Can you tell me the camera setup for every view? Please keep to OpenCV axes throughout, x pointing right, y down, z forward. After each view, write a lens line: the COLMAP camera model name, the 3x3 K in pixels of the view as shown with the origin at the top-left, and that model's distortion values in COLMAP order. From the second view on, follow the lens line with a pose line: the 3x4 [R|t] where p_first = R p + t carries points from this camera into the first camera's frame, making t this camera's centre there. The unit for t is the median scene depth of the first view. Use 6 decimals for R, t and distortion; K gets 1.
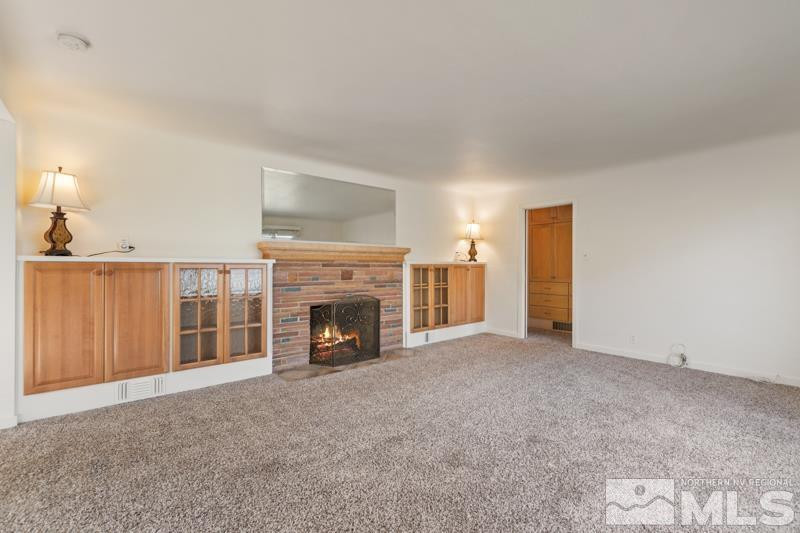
lens RADIAL K [[351.6, 0, 402.3], [0, 351.6, 266.8], [0, 0, 1]] dist [0.000782, -0.000008]
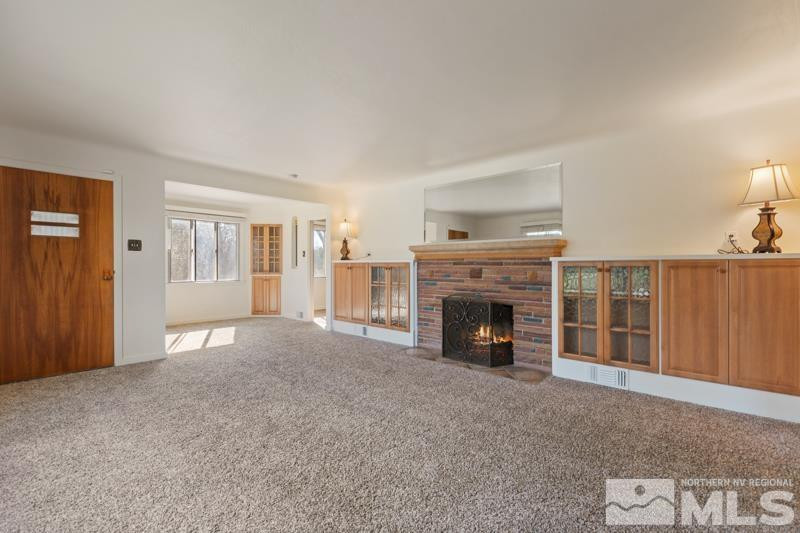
lens RADIAL K [[351.6, 0, 402.3], [0, 351.6, 266.8], [0, 0, 1]] dist [0.000782, -0.000008]
pose [[0.152088, 0.004528, -0.988357, 0.761496], [0.000879, 0.999988, 0.004717, 0.000100], [0.988367, -0.001587, 0.152082, 0.633017]]
